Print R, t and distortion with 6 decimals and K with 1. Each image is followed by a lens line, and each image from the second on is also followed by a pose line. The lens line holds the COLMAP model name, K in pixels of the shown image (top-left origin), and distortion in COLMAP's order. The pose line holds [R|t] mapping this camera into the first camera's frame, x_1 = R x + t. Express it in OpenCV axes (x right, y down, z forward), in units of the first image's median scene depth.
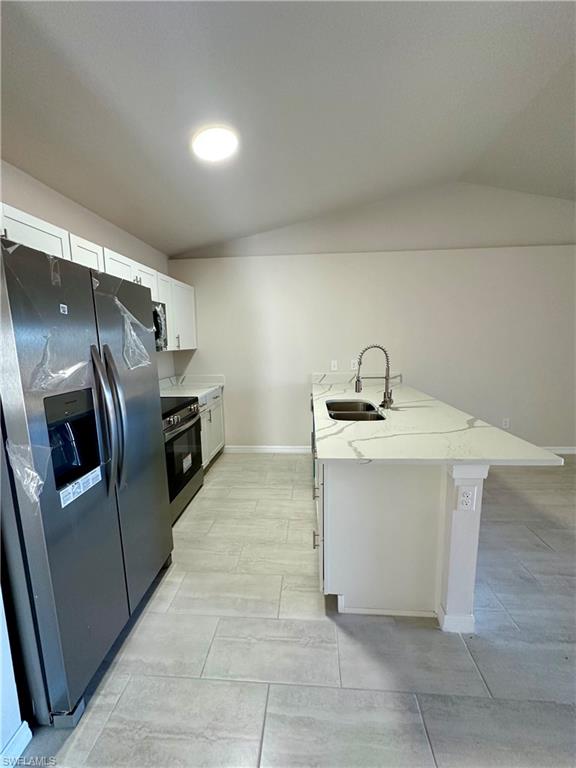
lens RADIAL K [[307.7, 0, 288.0], [0, 307.7, 384.0], [0, 0, 1]] dist [-0.004808, 0.000736]
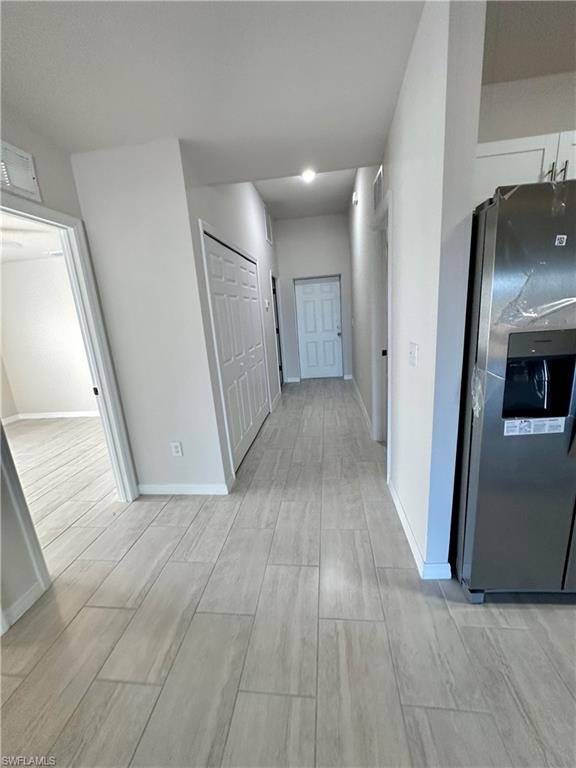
lens RADIAL K [[307.7, 0, 288.0], [0, 307.7, 384.0], [0, 0, 1]] dist [-0.004808, 0.000736]
pose [[-0.044517, 0.254861, -0.965952, 0.255288], [-0.064349, 0.964171, 0.257357, -0.007709], [0.996934, 0.073615, -0.026522, 0.187032]]
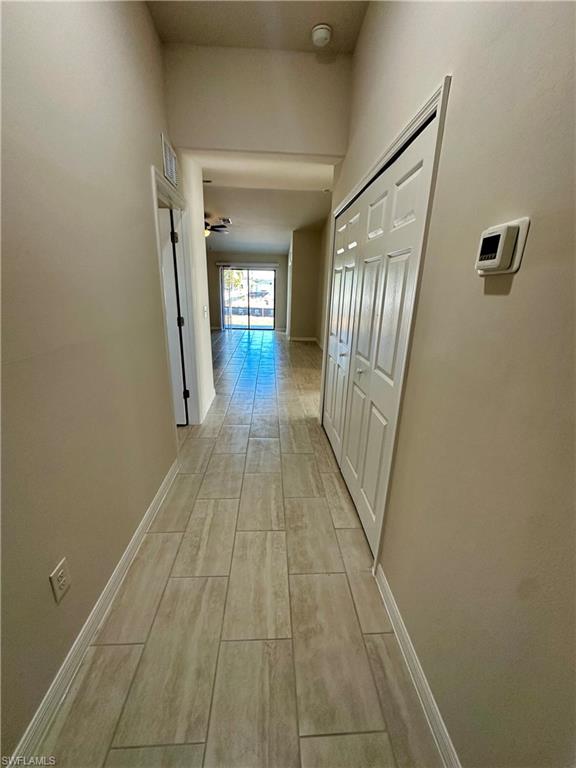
lens RADIAL K [[307.7, 0, 288.0], [0, 307.7, 384.0], [0, 0, 1]] dist [-0.004808, 0.000736]
pose [[-0.131950, -0.278766, 0.951251, -3.561202], [0.112146, 0.949283, 0.293745, 0.053828], [-0.984892, 0.145439, -0.093995, 0.278860]]
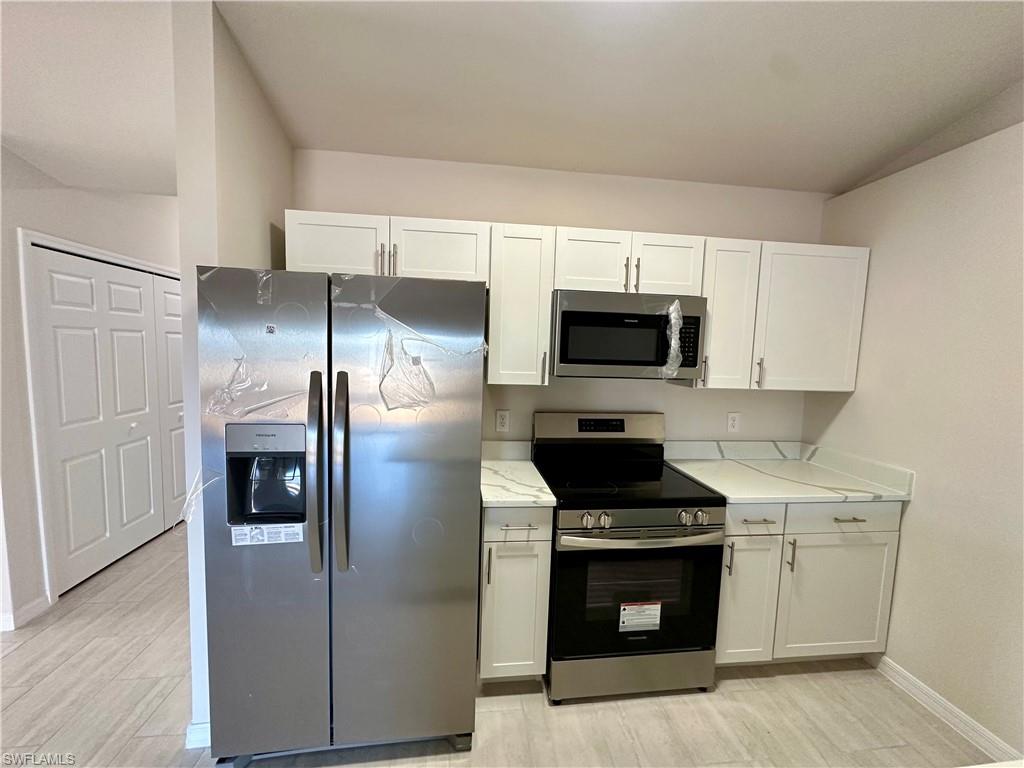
lens RADIAL K [[410.3, 0, 512.0], [0, 410.3, 384.0], [0, 0, 1]] dist [-0.004808, 0.000736]
pose [[0.191091, 0.108970, -0.975505, 0.441575], [-0.170884, 0.982336, 0.076259, -0.238743], [0.966583, 0.152125, 0.206337, 1.166698]]
